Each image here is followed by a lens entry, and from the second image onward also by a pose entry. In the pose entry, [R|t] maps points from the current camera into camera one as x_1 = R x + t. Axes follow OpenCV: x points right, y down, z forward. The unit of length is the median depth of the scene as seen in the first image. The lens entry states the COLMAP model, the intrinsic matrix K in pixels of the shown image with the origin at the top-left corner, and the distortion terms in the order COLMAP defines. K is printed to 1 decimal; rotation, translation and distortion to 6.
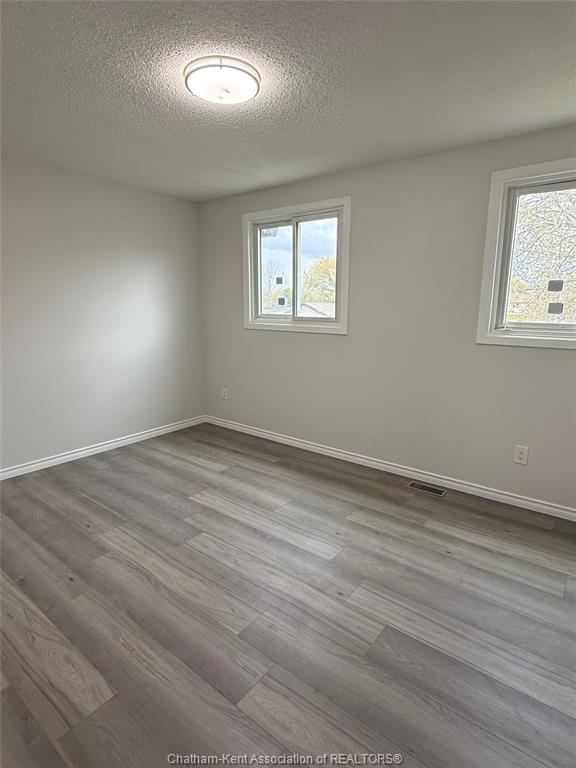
lens RADIAL K [[428.3, 0, 290.0], [0, 428.3, 385.2], [0, 0, 1]] dist [0.000687, 0.001320]
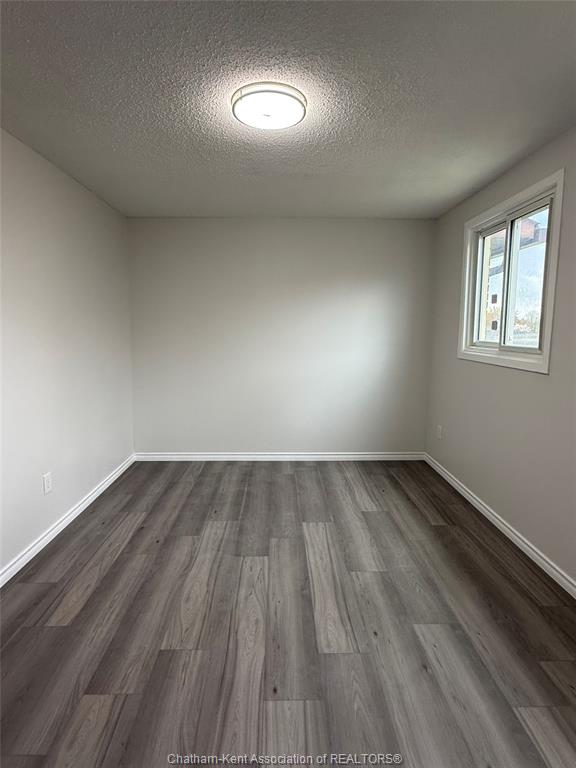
lens RADIAL K [[428.3, 0, 279.9], [0, 428.3, 382.4], [0, 0, 1]] dist [0.000687, 0.001320]
pose [[0.620062, 0.100710, -0.778062, 0.389815], [-0.152758, 0.988244, 0.006177, -0.044566], [0.769538, 0.115025, 0.628157, 0.256849]]
